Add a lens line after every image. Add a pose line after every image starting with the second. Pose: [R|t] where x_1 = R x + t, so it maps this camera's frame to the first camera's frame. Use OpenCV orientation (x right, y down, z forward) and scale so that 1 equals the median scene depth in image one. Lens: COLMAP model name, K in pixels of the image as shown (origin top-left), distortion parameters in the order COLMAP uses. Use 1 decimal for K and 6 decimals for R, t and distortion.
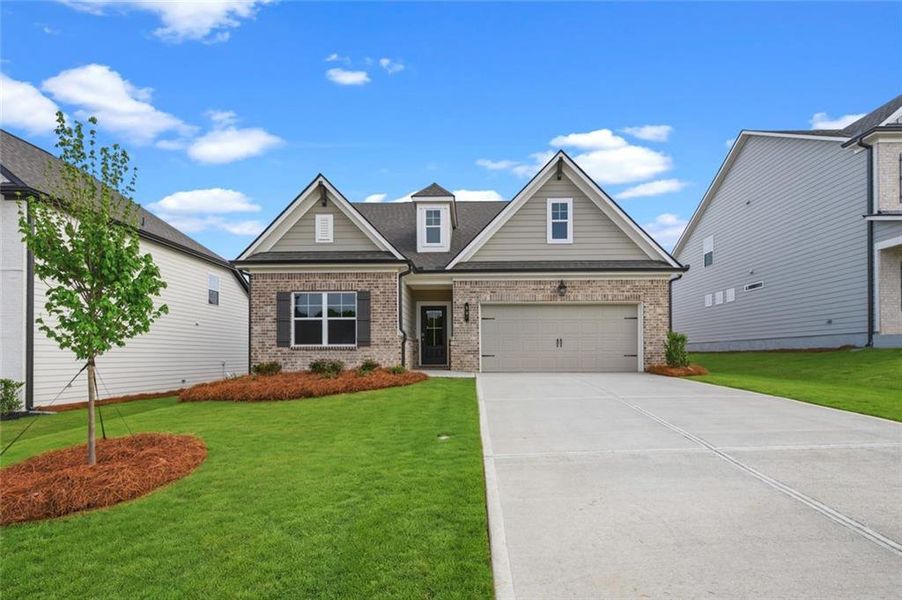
lens RADIAL K [[425.2, 0, 476.4], [0, 425.2, 353.8], [0, 0, 1]] dist [0.001917, -0.000173]
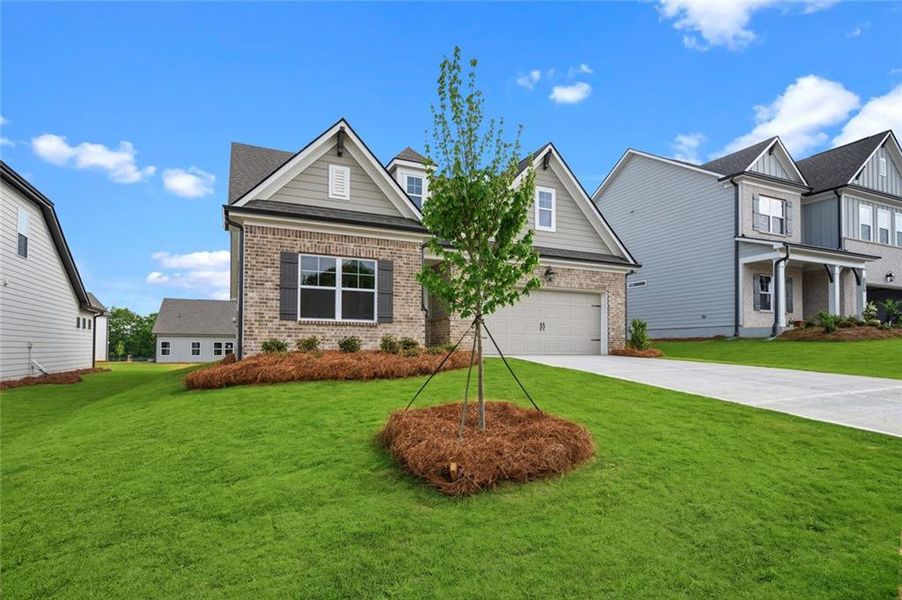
lens RADIAL K [[489.8, 0, 459.7], [0, 489.8, 341.6], [0, 0, 1]] dist [0.004897, 0.000350]
pose [[0.897561, 0.016439, 0.440583, -0.521512], [-0.012174, 0.999848, -0.012505, 0.029170], [-0.440722, 0.005860, 0.897625, 0.018069]]
